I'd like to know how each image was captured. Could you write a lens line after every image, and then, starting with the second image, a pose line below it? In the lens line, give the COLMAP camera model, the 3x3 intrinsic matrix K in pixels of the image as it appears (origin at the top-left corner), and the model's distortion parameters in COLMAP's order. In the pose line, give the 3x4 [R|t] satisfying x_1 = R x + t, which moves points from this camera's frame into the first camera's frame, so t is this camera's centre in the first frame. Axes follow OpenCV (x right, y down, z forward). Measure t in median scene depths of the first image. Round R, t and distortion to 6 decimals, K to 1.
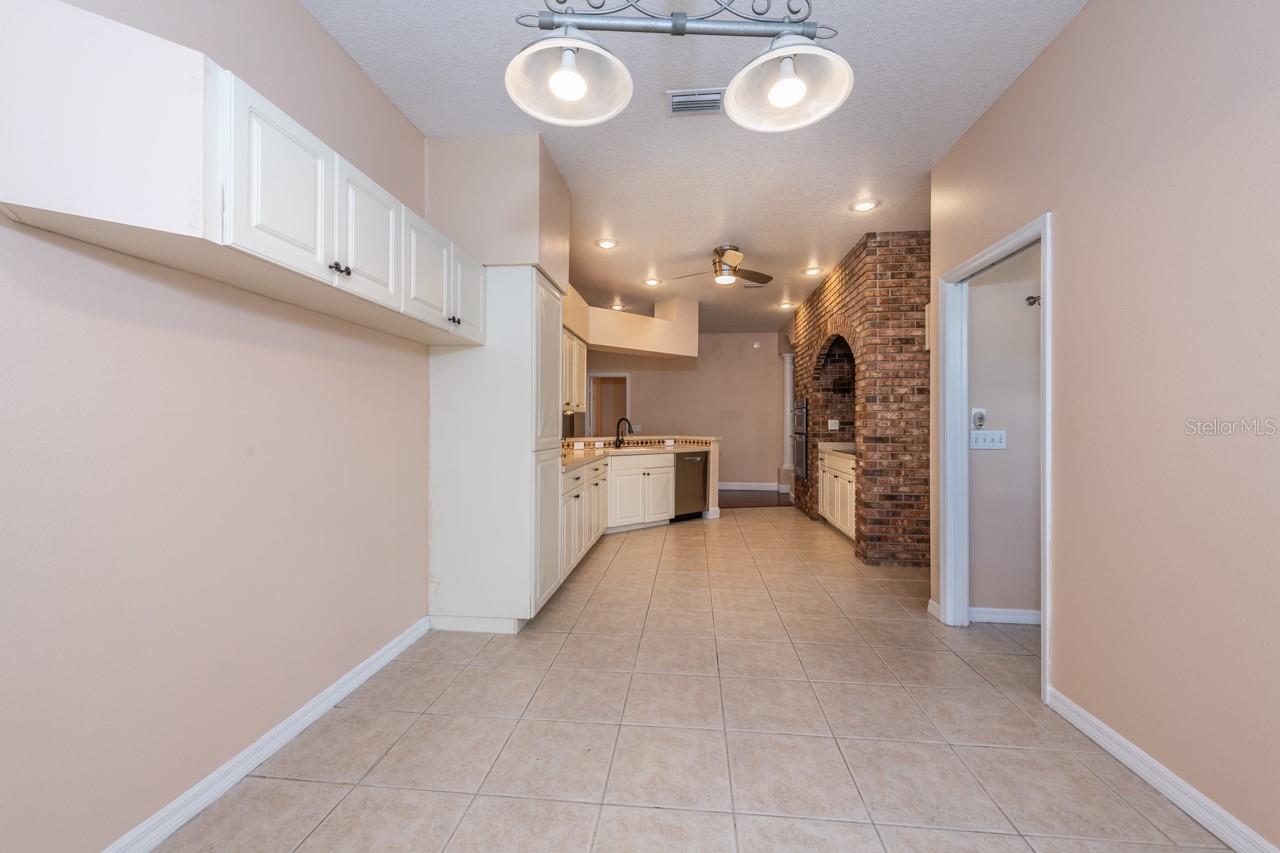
lens RADIAL K [[504.0, 0, 639.9], [0, 504.0, 419.5], [0, 0, 1]] dist [0.009787, -0.000823]
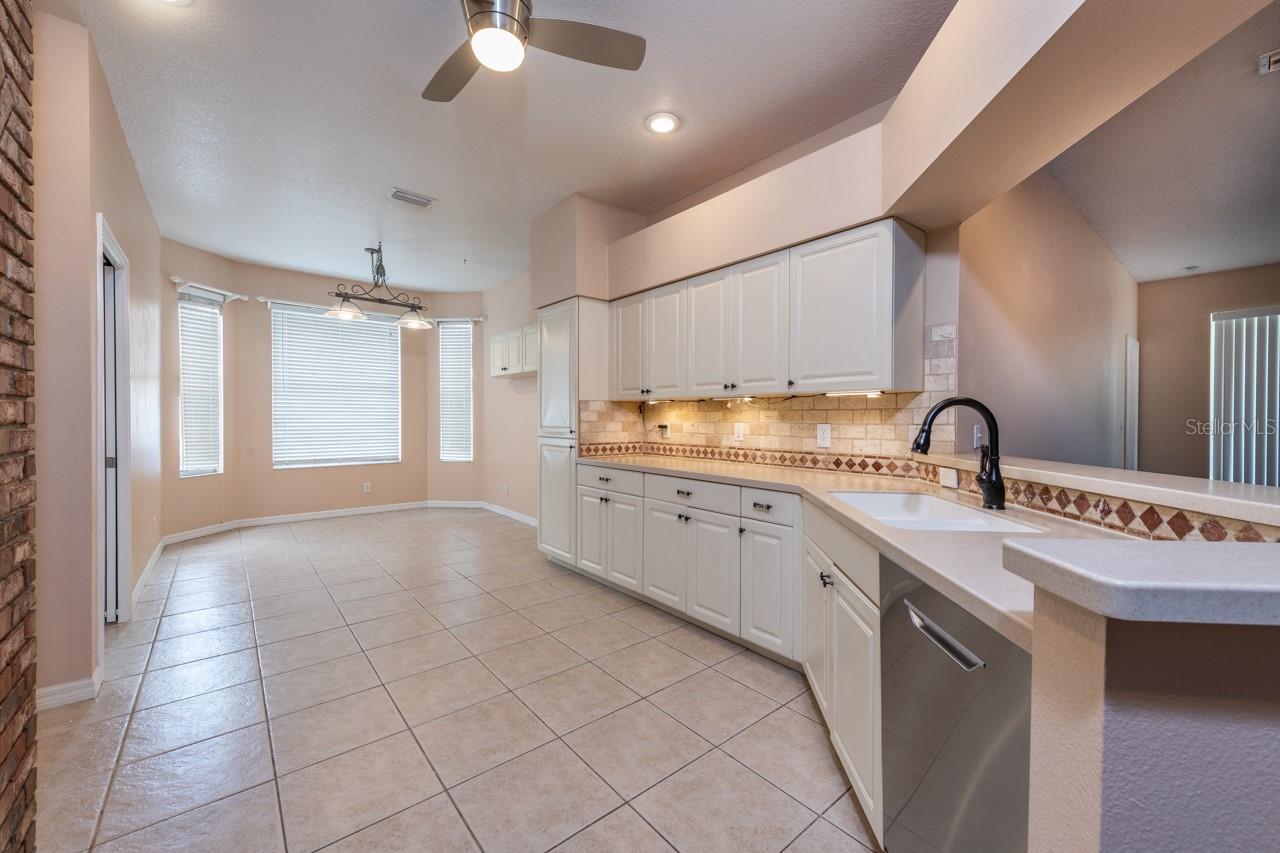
lens RADIAL K [[504.0, 0, 653.1], [0, 504.0, 422.6], [0, 0, 1]] dist [0.009787, -0.000823]
pose [[-0.681981, -0.000400, -0.731370, 0.308929], [-0.001552, 0.999998, 0.000900, 0.010691], [0.731368, 0.001749, -0.681981, 1.100207]]
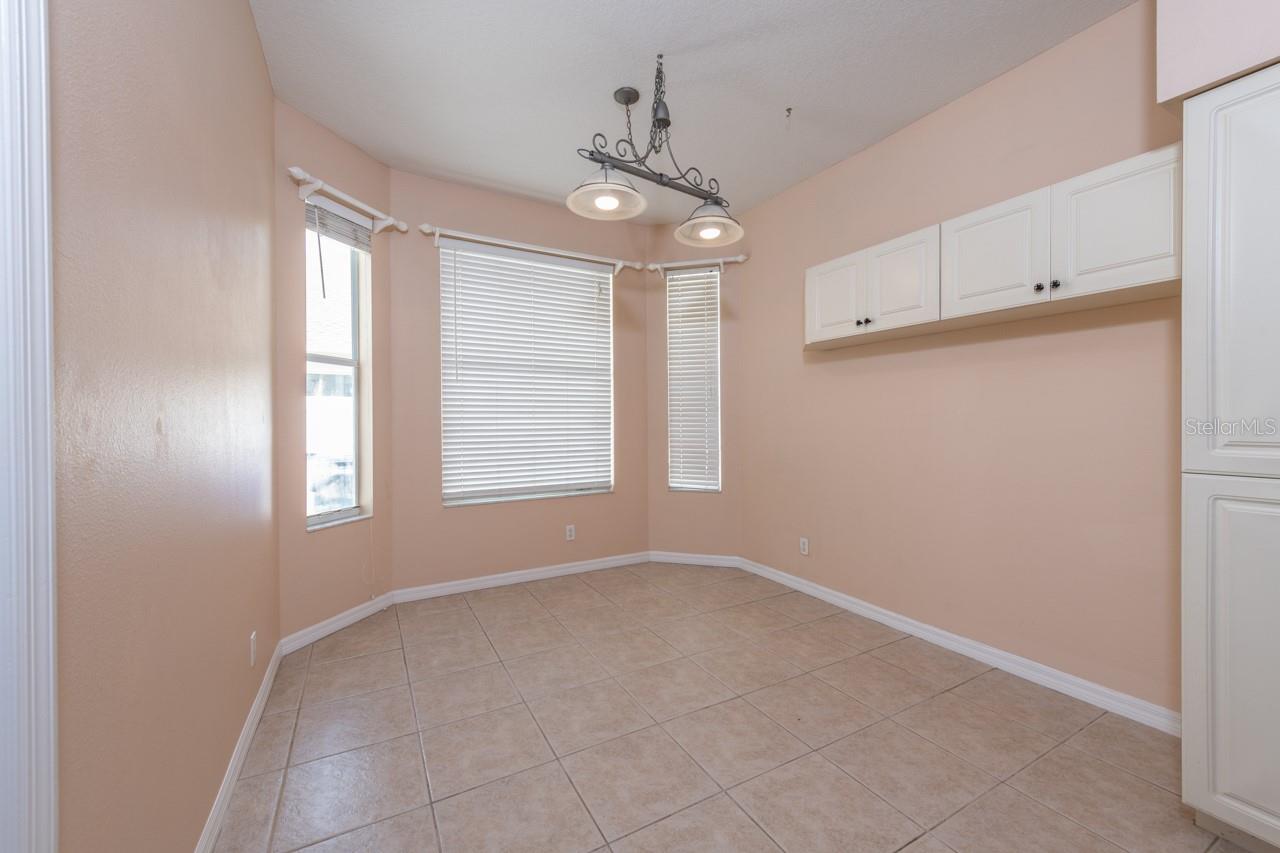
lens RADIAL K [[504.0, 0, 657.6], [0, 504.0, 437.3], [0, 0, 1]] dist [0.009787, -0.000823]
pose [[-0.805471, 0.024715, -0.592119, 0.249675], [0.010408, 0.999566, 0.027565, 0.003940], [0.592543, 0.016040, -0.805379, 0.544112]]
